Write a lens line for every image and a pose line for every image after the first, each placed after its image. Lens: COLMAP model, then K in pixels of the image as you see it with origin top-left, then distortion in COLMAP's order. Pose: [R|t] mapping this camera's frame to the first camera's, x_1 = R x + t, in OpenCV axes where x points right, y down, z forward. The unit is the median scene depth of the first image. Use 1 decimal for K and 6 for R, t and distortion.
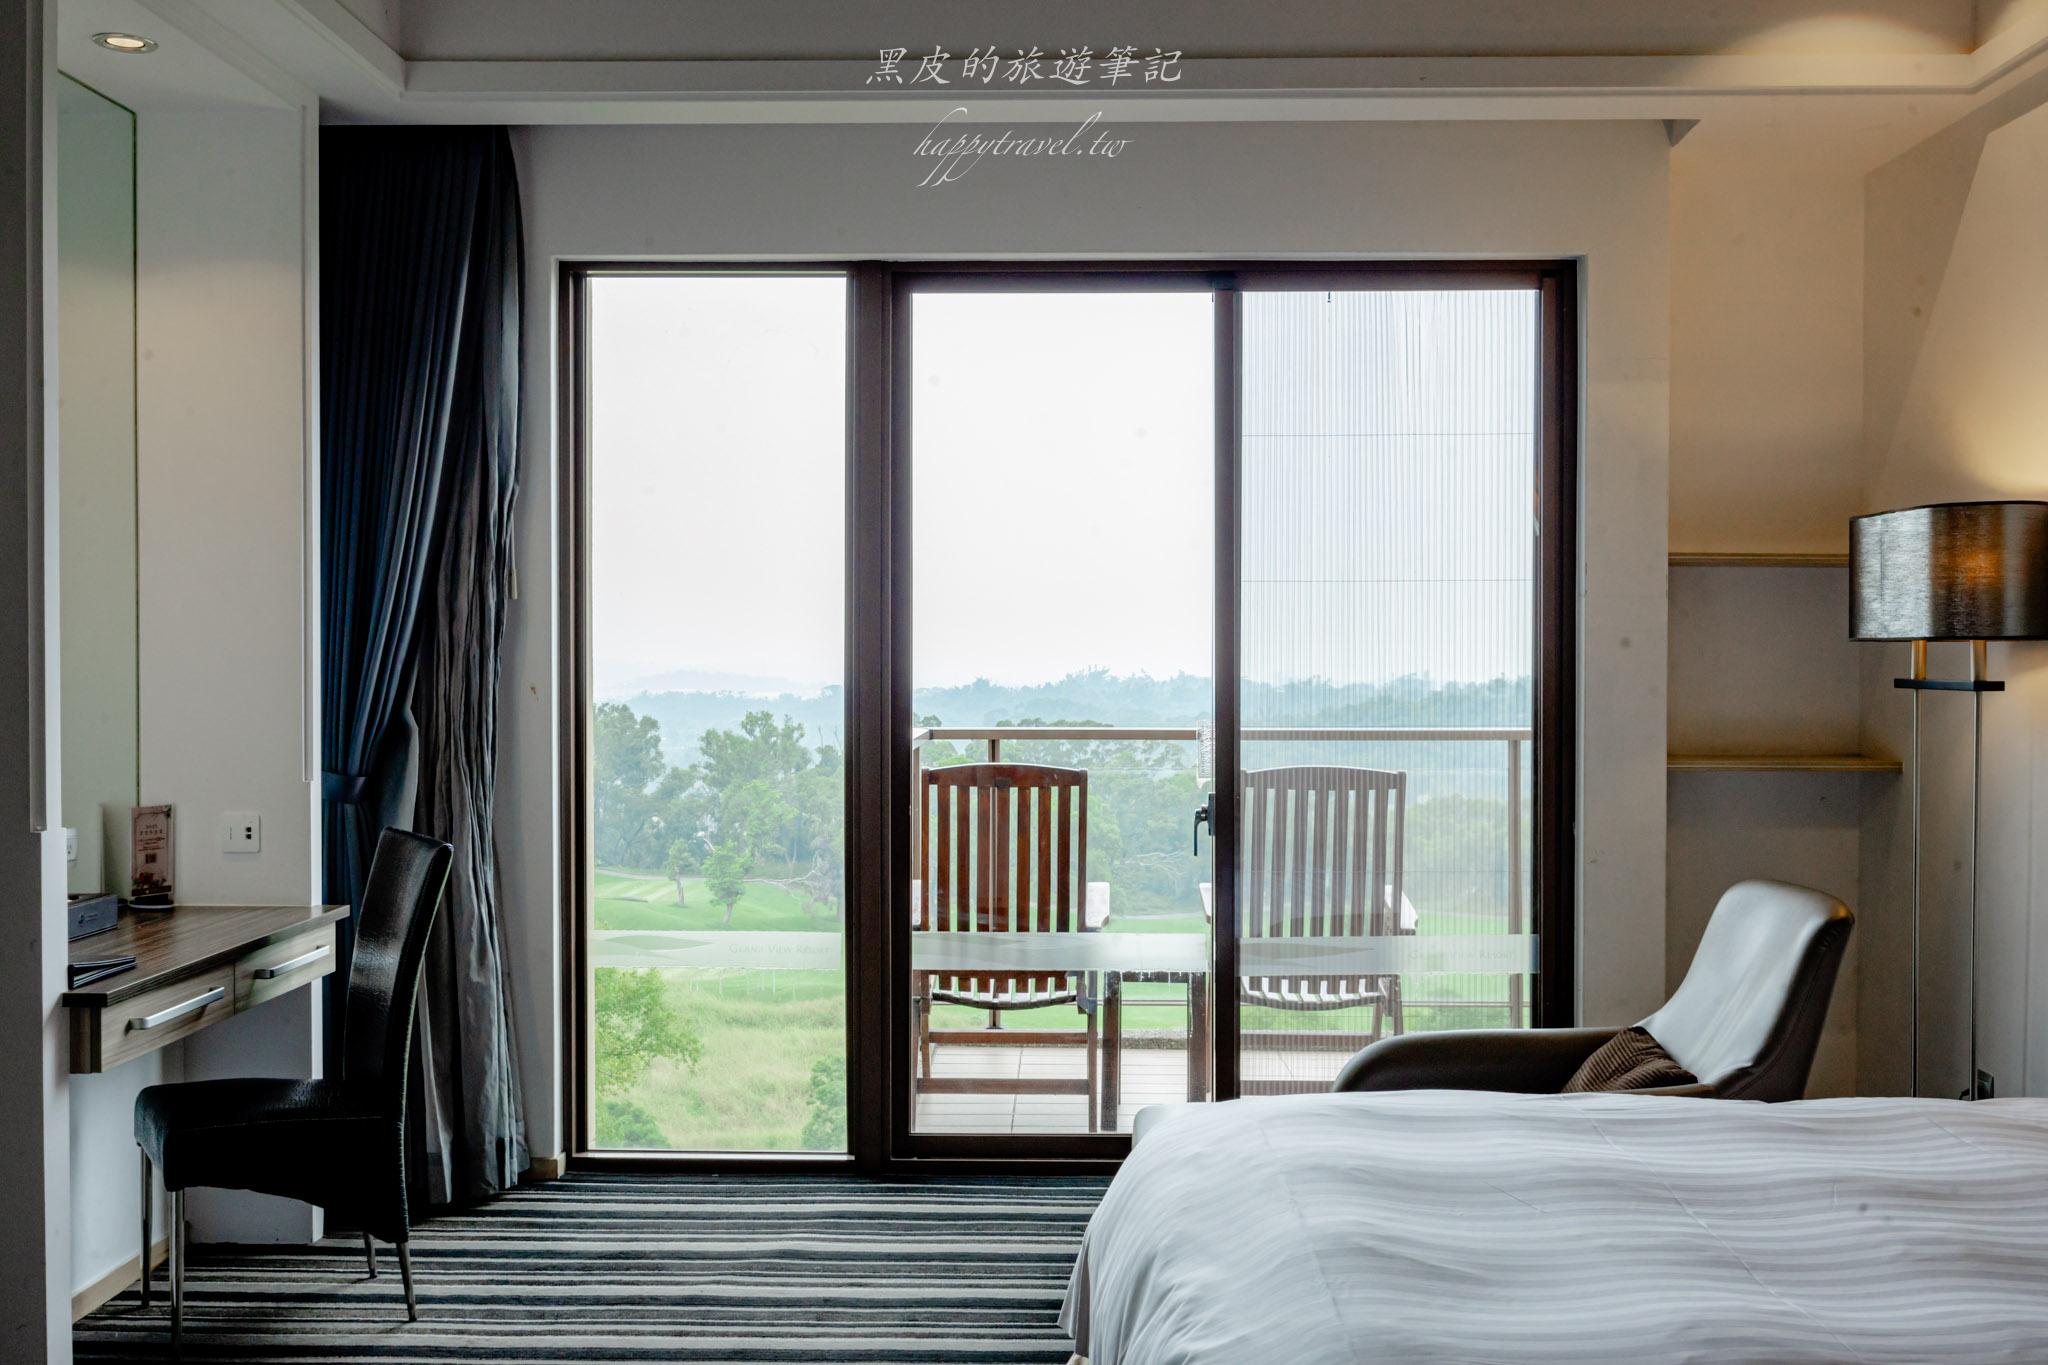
lens RADIAL K [[1996.8, 0, 1024.0], [0, 1996.8, 682.5], [0, 0, 1]] dist [0.013703, 0.004707]
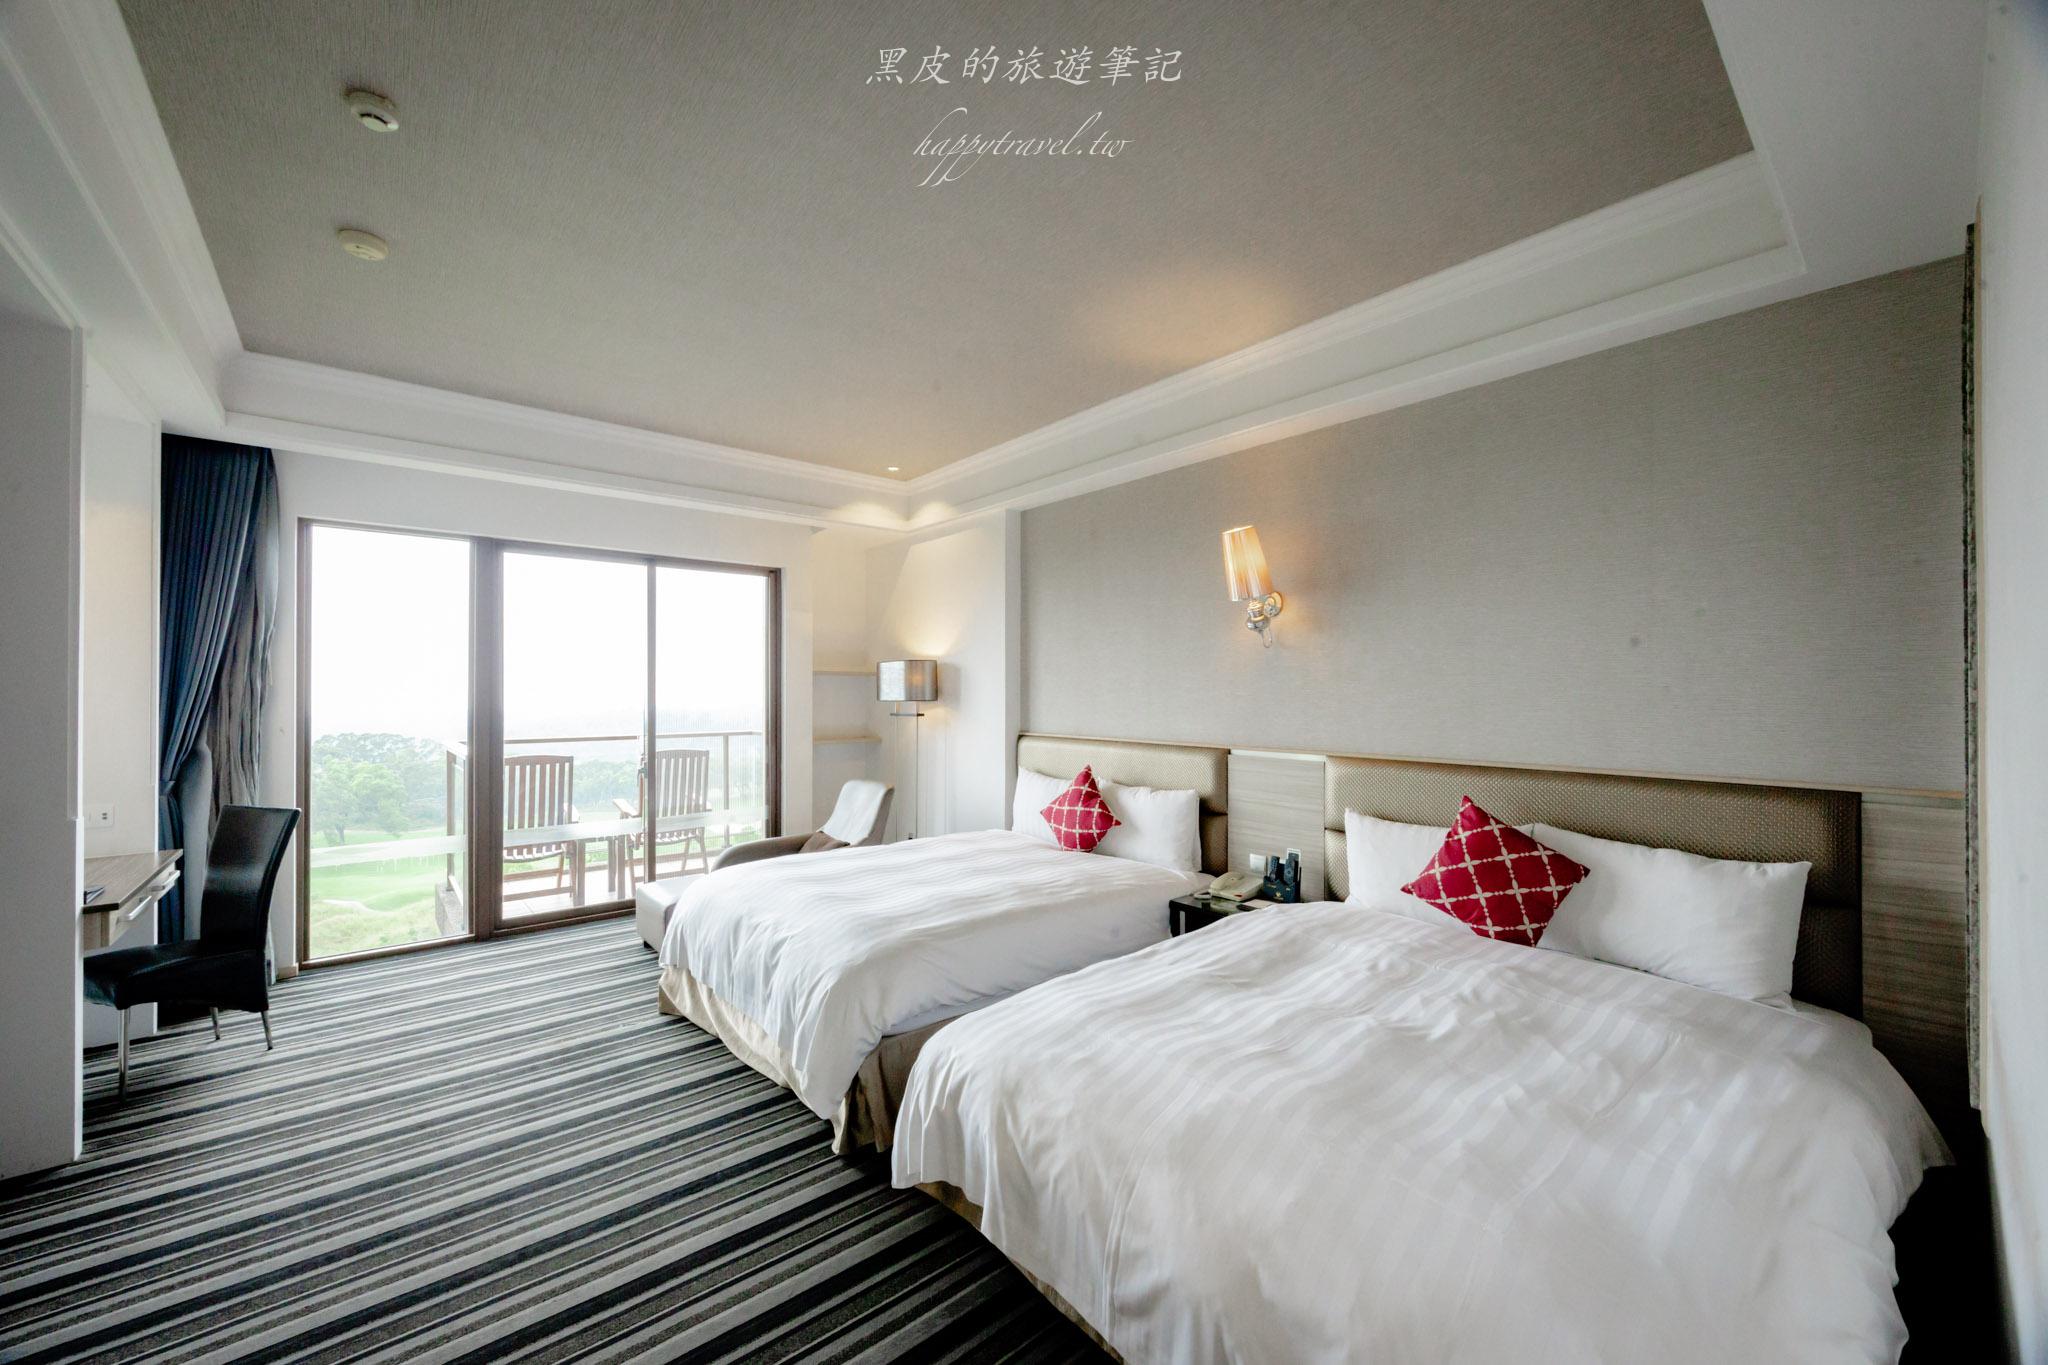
lens RADIAL K [[792.2, 0, 1024.0], [0, 792.2, 682.5], [0, 0, 1]] dist [-0.021010, 0.006504]
pose [[0.743886, 0.006735, 0.668273, -0.217666], [0.014853, 0.999536, -0.026607, -0.011973], [-0.668141, 0.029719, 0.743441, -0.070805]]
